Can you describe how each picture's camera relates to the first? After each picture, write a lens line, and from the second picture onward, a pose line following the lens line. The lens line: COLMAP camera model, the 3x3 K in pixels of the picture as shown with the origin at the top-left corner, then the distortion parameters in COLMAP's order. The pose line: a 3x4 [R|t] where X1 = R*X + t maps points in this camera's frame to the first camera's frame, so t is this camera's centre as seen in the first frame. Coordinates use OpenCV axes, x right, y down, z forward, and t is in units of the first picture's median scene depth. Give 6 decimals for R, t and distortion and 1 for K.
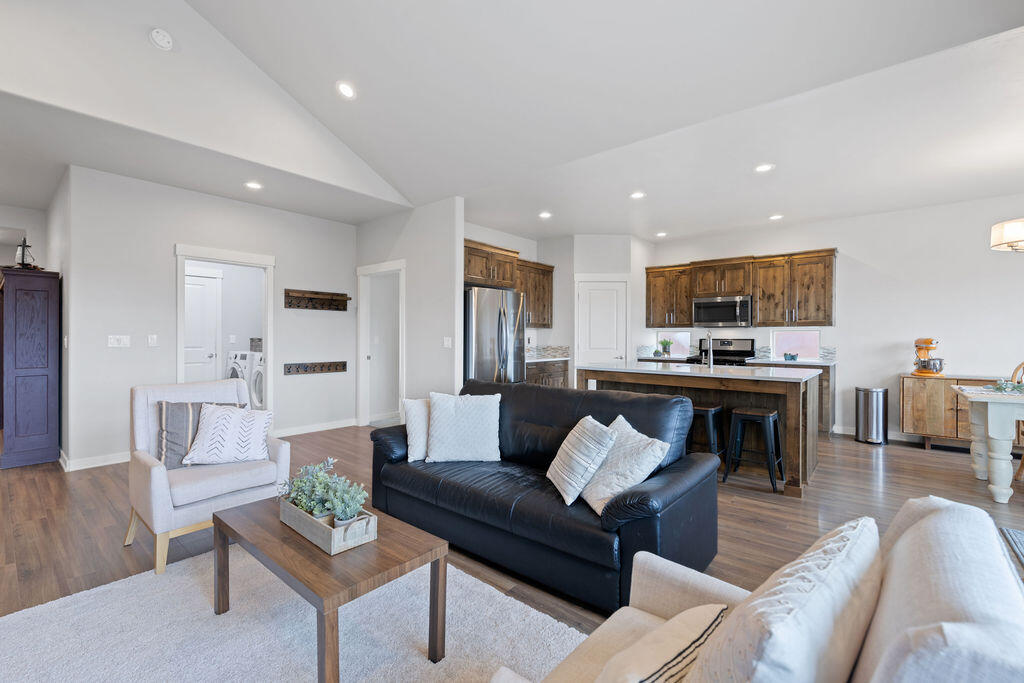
lens RADIAL K [[440.1, 0, 510.9], [0, 440.1, 338.0], [0, 0, 1]] dist [0.000875, -0.000761]
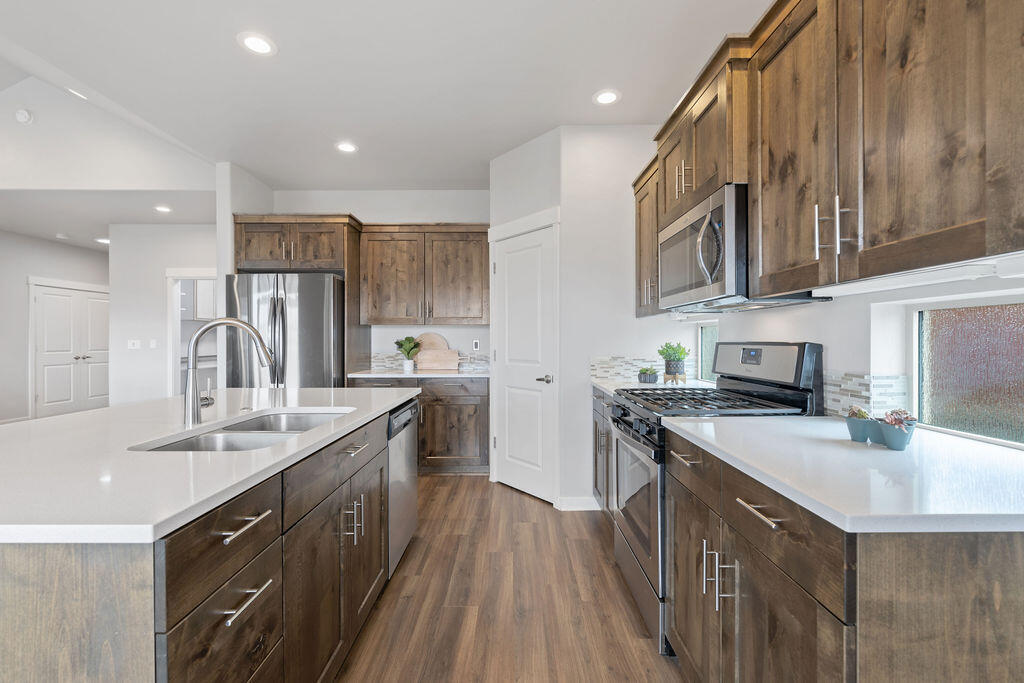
lens RADIAL K [[440.1, 0, 513.8], [0, 440.1, 340.5], [0, 0, 1]] dist [0.000875, -0.000761]
pose [[0.648161, -0.003264, -0.761496, 0.724193], [0.003130, 0.999994, -0.001622, 0.001261], [0.761497, -0.001332, 0.648168, 0.780852]]
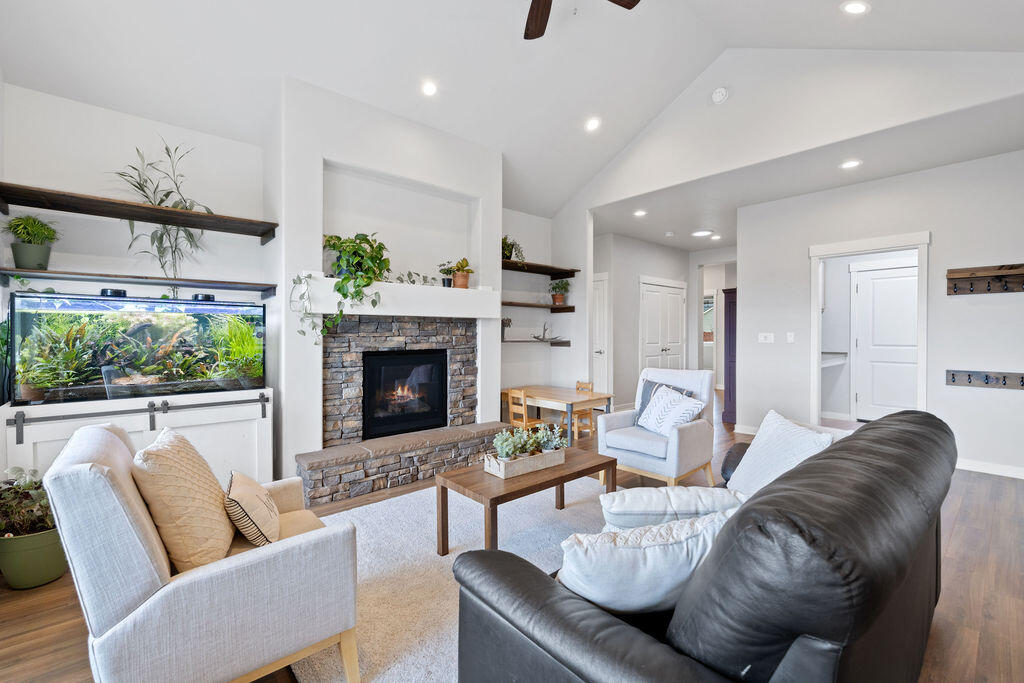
lens RADIAL K [[440.1, 0, 516.8], [0, 440.1, 336.8], [0, 0, 1]] dist [0.000875, -0.000761]
pose [[-0.143233, 0.003933, -0.989681, 0.324838], [-0.000162, 0.999992, 0.003998, -0.000578], [0.989689, 0.000733, -0.143231, 0.376900]]
